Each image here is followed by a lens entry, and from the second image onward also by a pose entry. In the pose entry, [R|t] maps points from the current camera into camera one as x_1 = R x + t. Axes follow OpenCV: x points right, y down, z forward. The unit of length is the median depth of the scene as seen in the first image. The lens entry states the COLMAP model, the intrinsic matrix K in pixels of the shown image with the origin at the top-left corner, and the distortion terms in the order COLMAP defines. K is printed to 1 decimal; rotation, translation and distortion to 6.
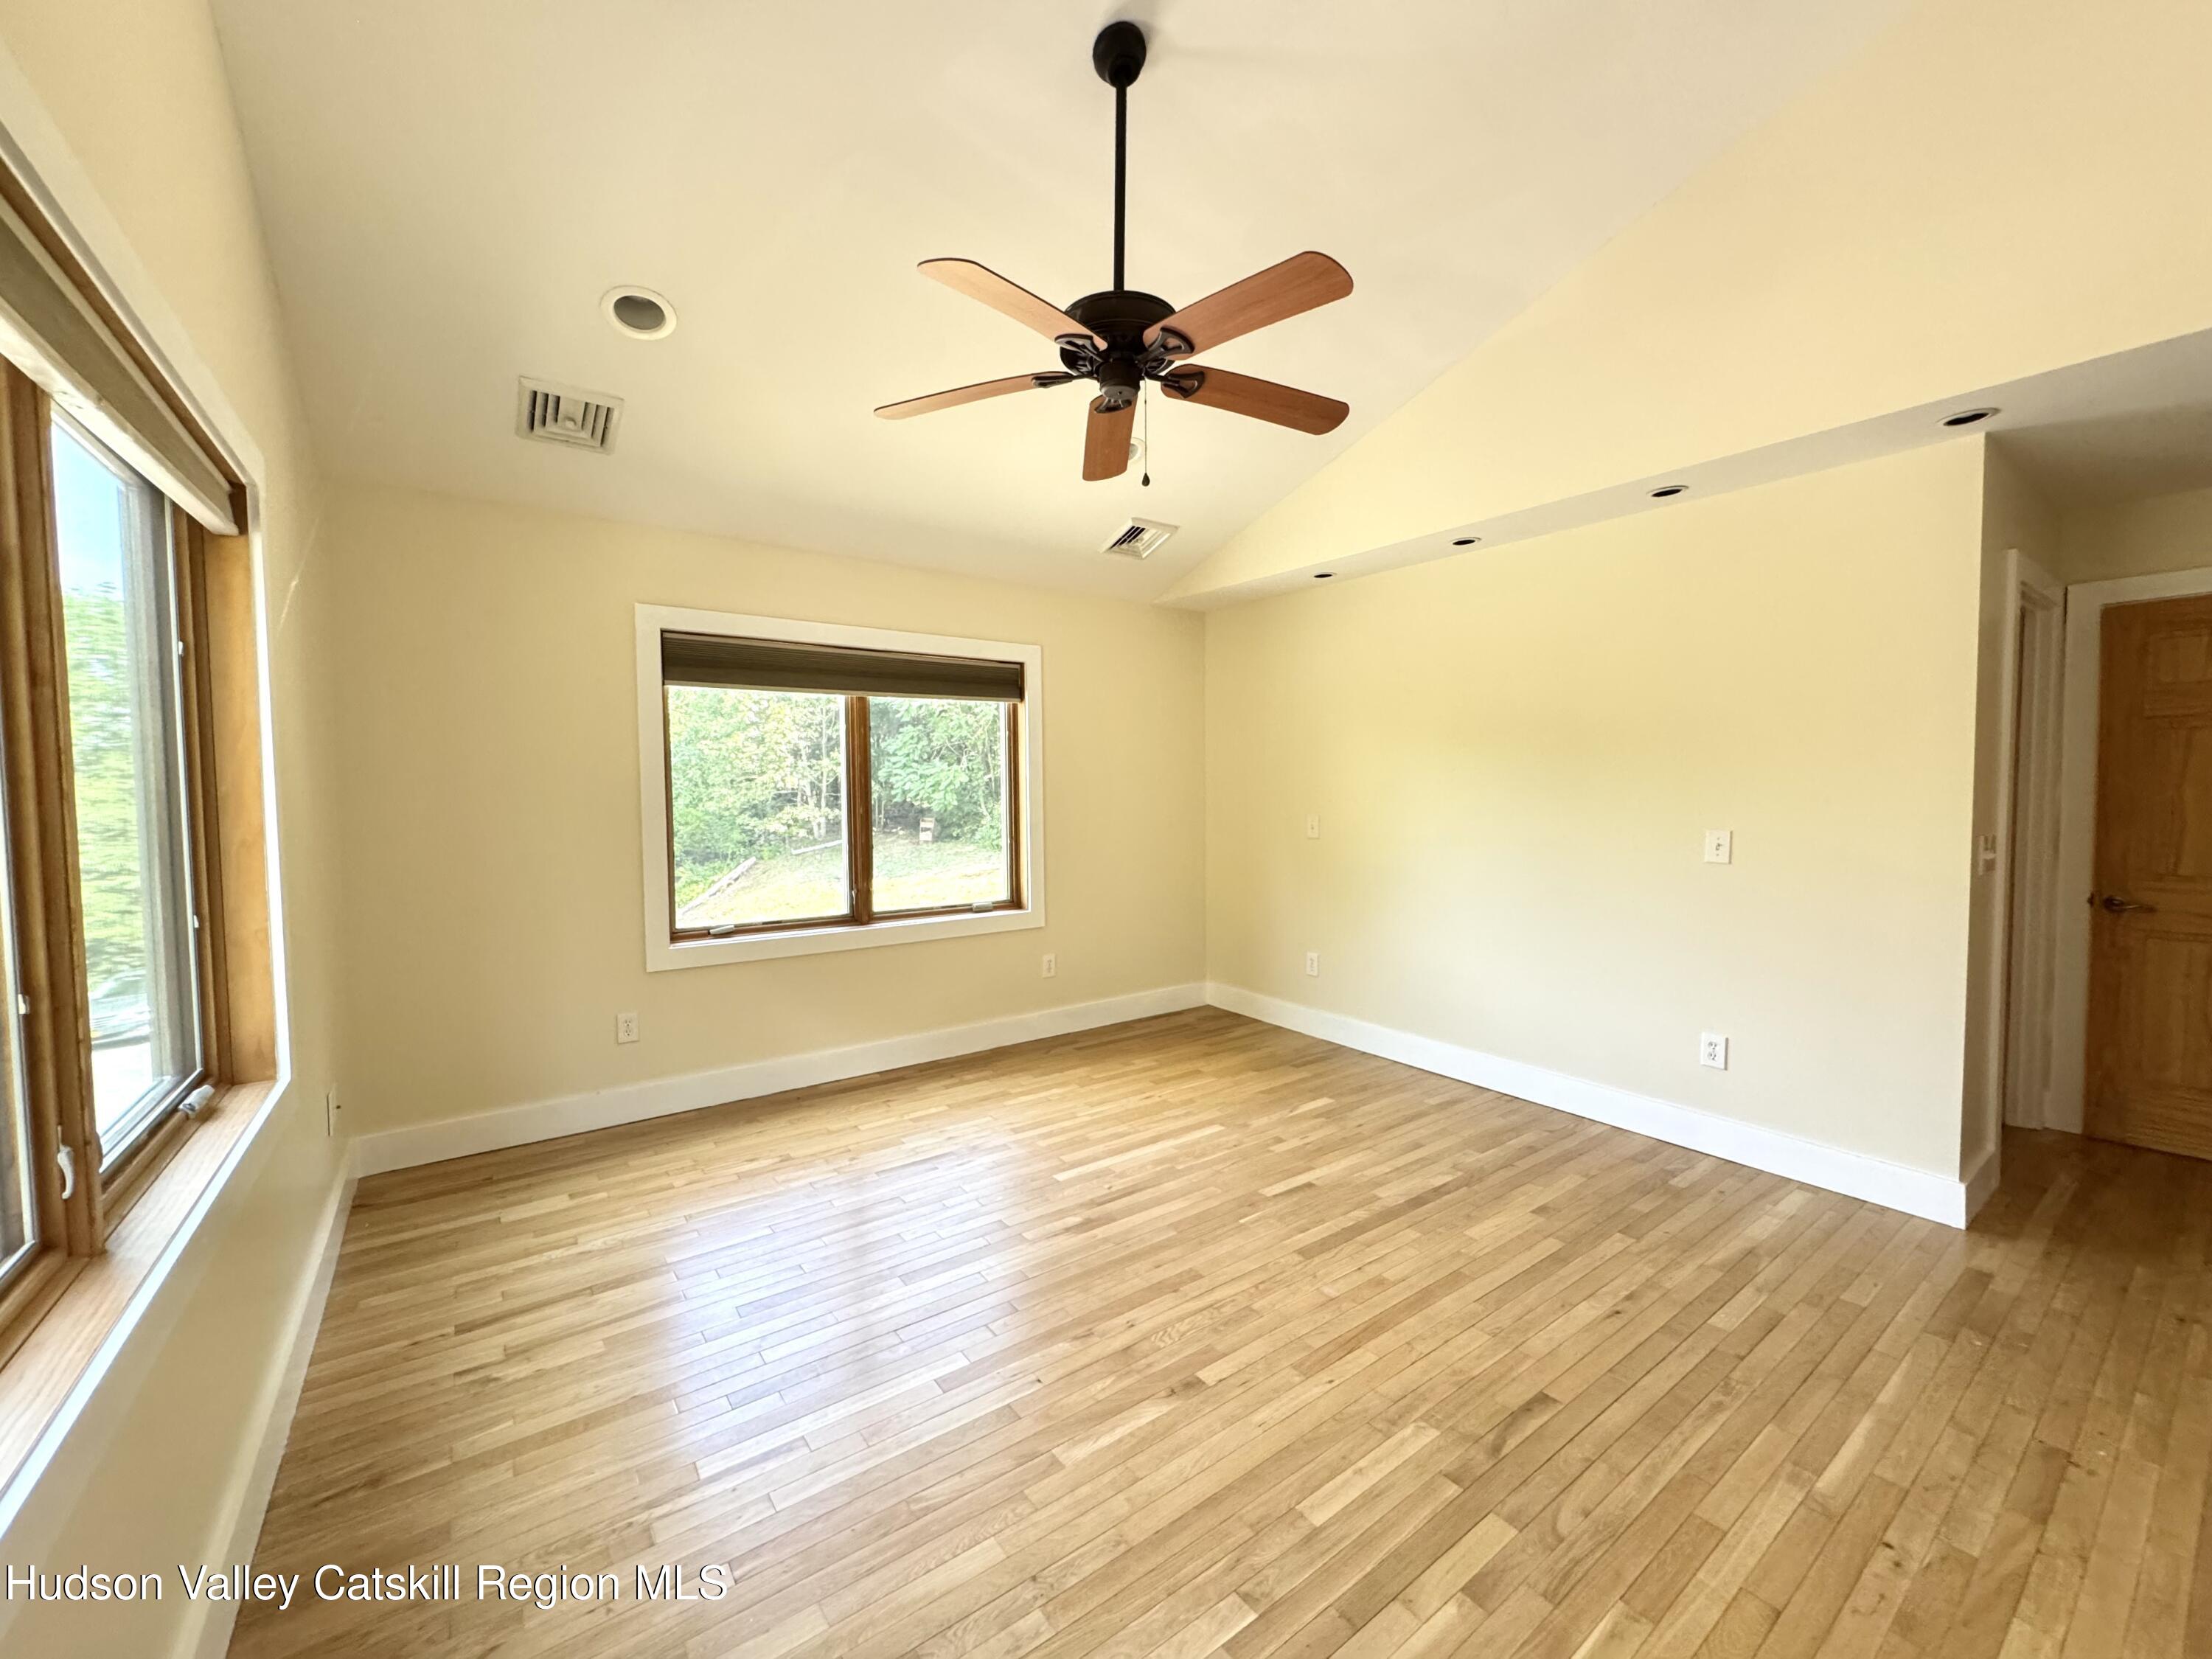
lens RADIAL K [[885.7, 0, 1105.9], [0, 885.7, 832.5], [0, 0, 1]] dist [-0.000348, 0.000134]
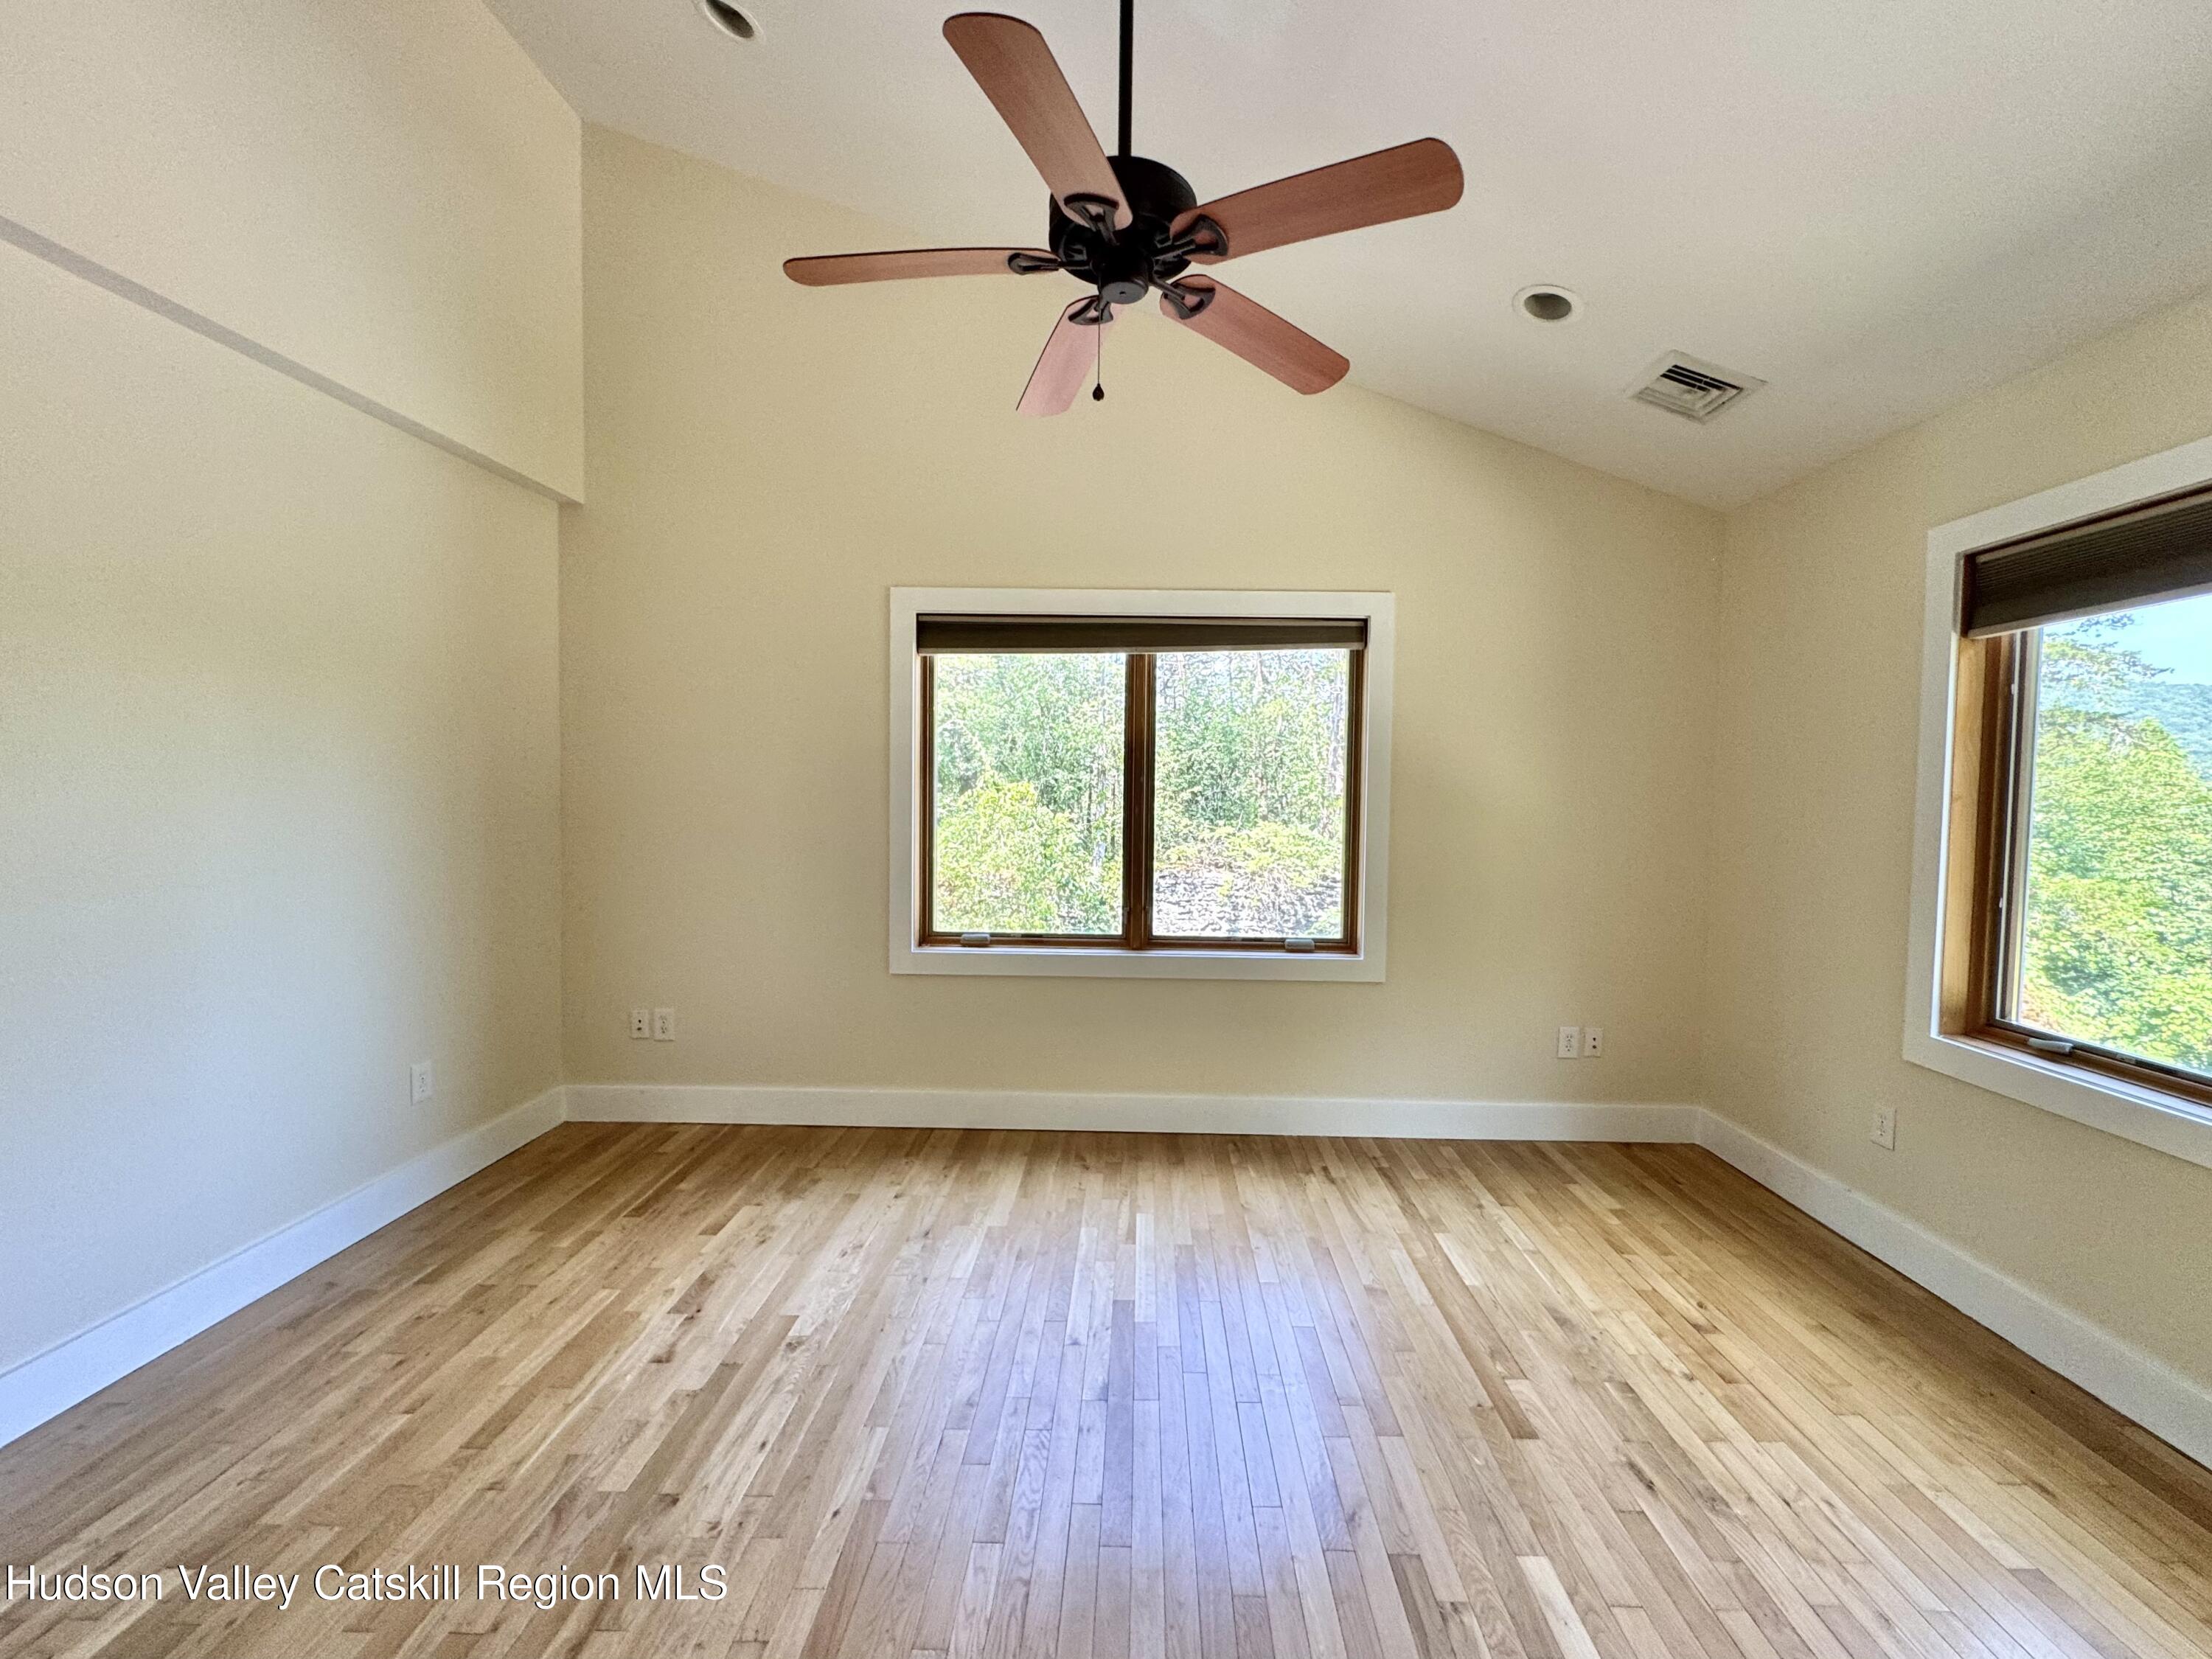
lens RADIAL K [[912.2, 0, 1115.7], [0, 912.2, 829.9], [0, 0, 1]] dist [-0.001265, 0.000272]
pose [[-0.612398, 0.031280, -0.789930, 0.573392], [-0.046873, 0.996022, 0.075779, -0.059199], [0.789159, 0.083434, -0.608496, 1.293507]]
